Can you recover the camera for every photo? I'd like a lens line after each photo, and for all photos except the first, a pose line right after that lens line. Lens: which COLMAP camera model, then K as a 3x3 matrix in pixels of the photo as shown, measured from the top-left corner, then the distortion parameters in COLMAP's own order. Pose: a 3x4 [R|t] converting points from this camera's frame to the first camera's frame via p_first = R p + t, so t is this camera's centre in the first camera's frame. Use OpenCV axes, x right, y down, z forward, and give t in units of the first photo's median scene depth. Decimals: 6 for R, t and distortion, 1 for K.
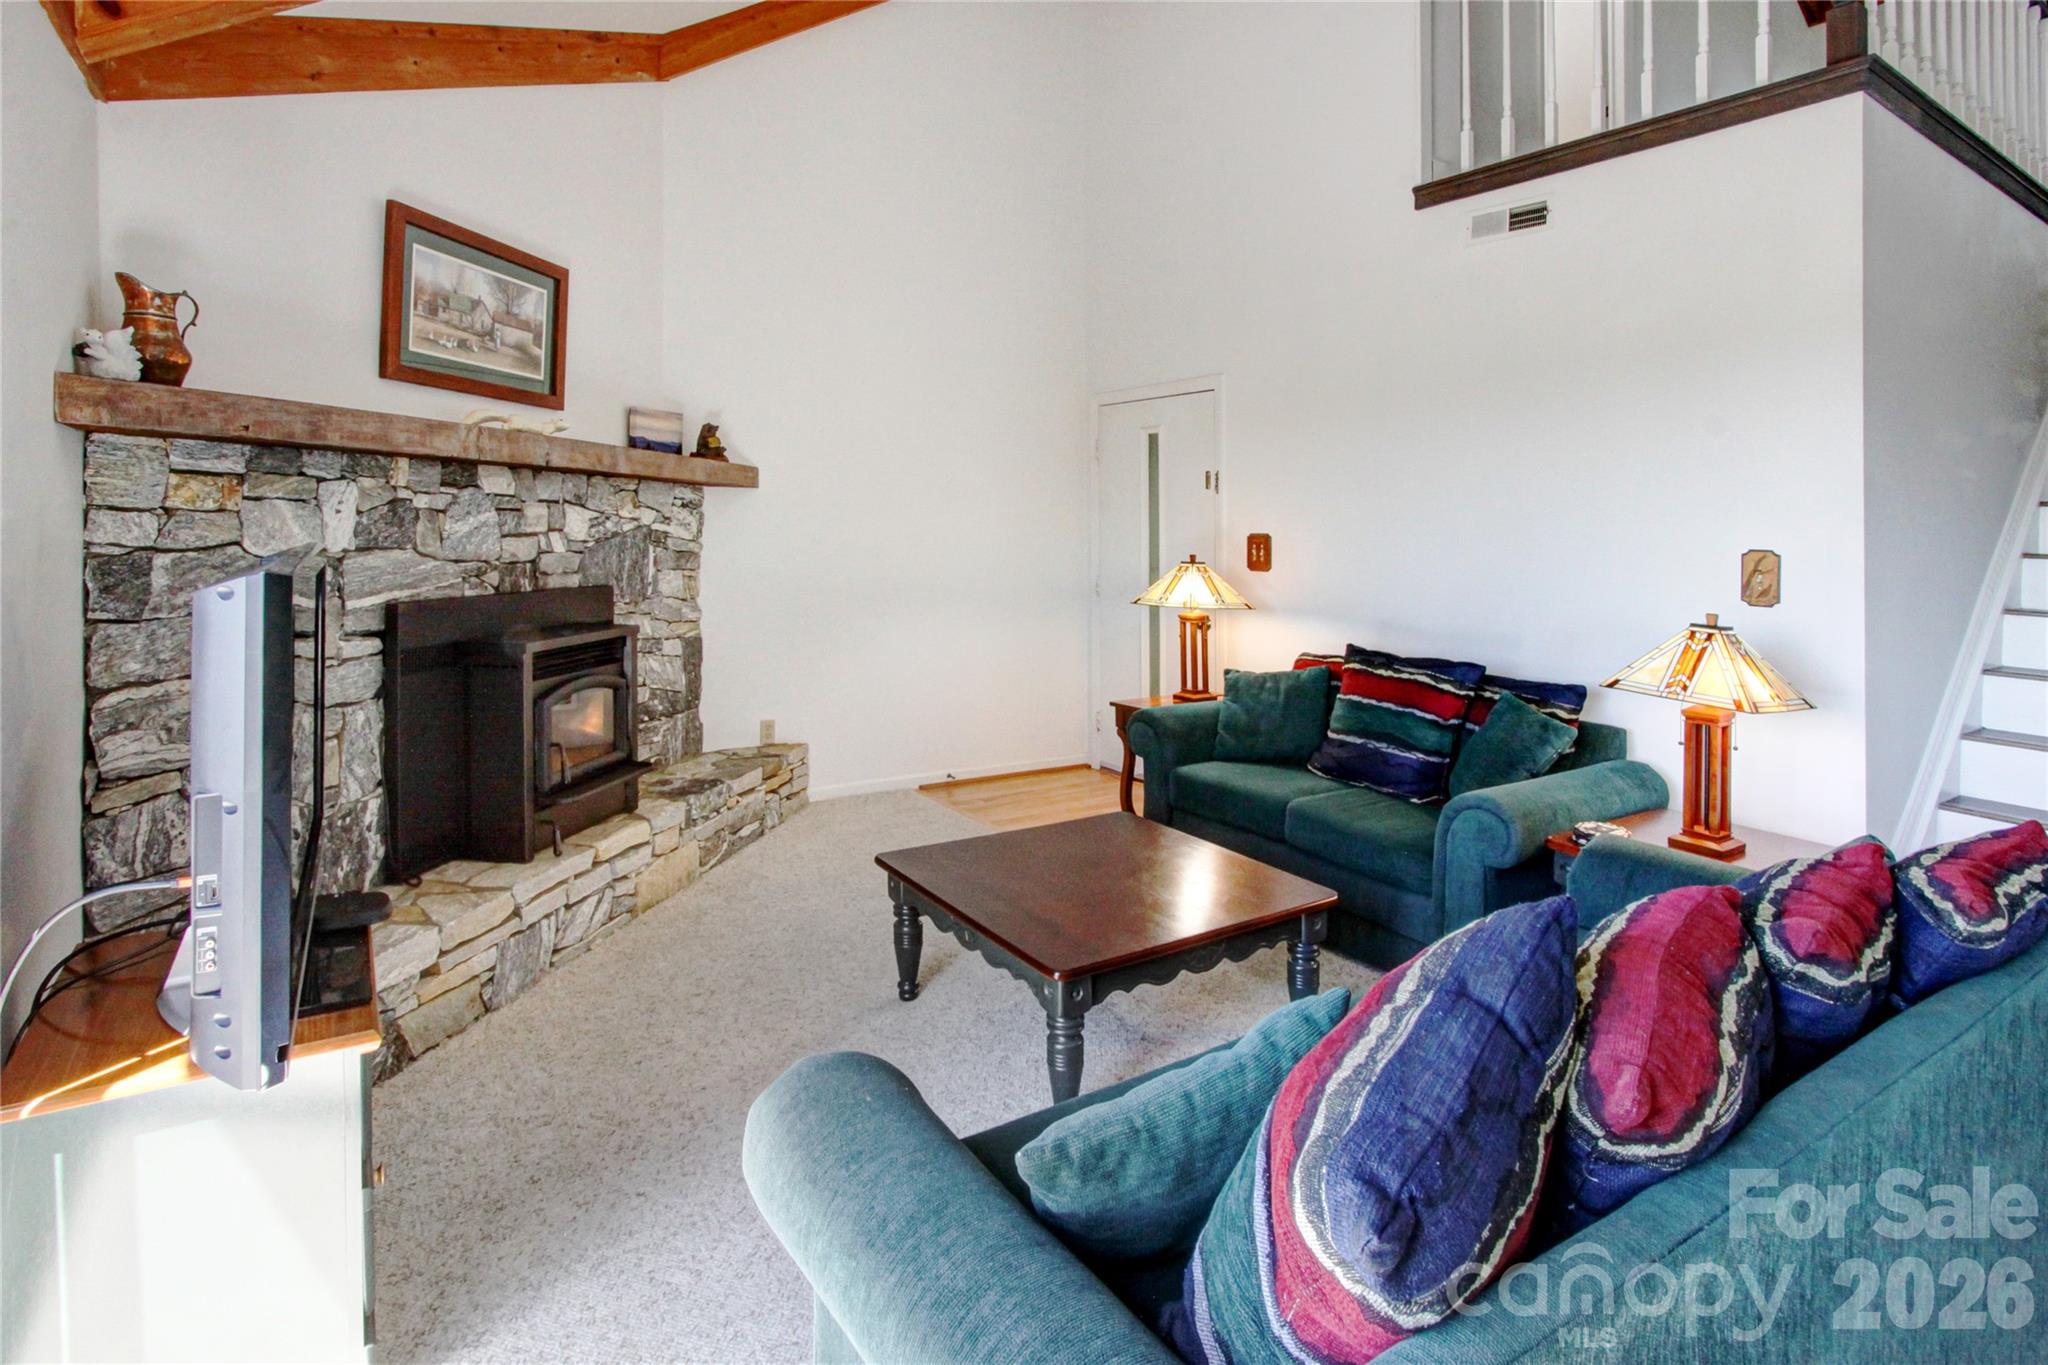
lens RADIAL K [[1096.9, 0, 1020.3], [0, 1096.9, 516.9], [0, 0, 1]] dist [-0.022763, 0.018231]
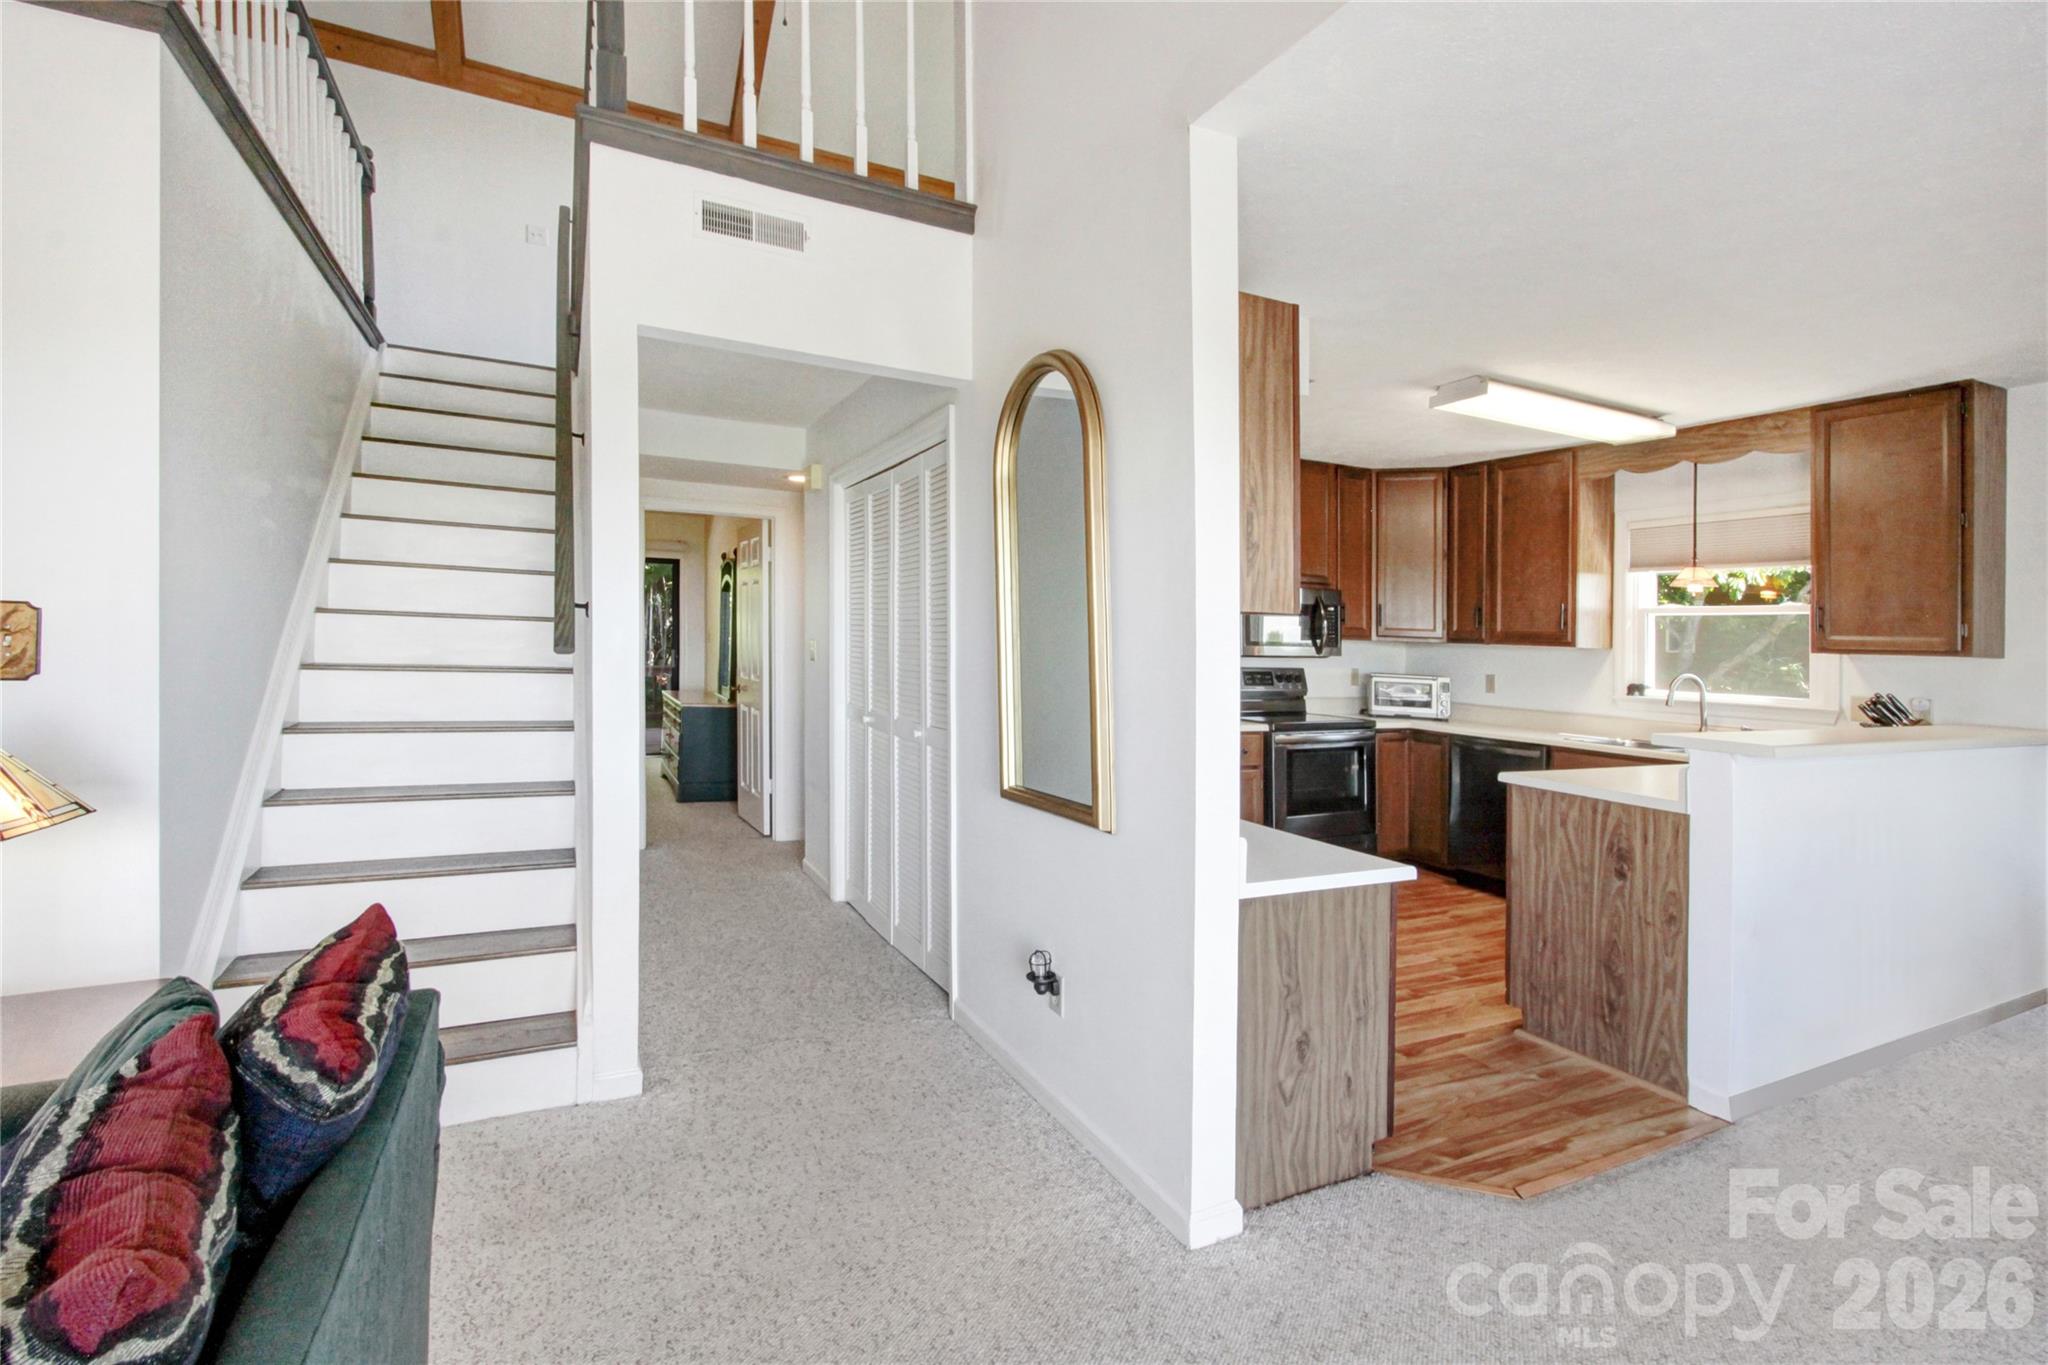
lens RADIAL K [[931.6, 0, 1020.7], [0, 931.6, 637.6], [0, 0, 1]] dist [-0.000366, -0.000505]
pose [[0.140050, -0.020487, 0.989932, 0.153753], [-0.037017, 0.998979, 0.025911, 0.013916], [-0.989452, -0.040274, 0.139149, 0.228798]]
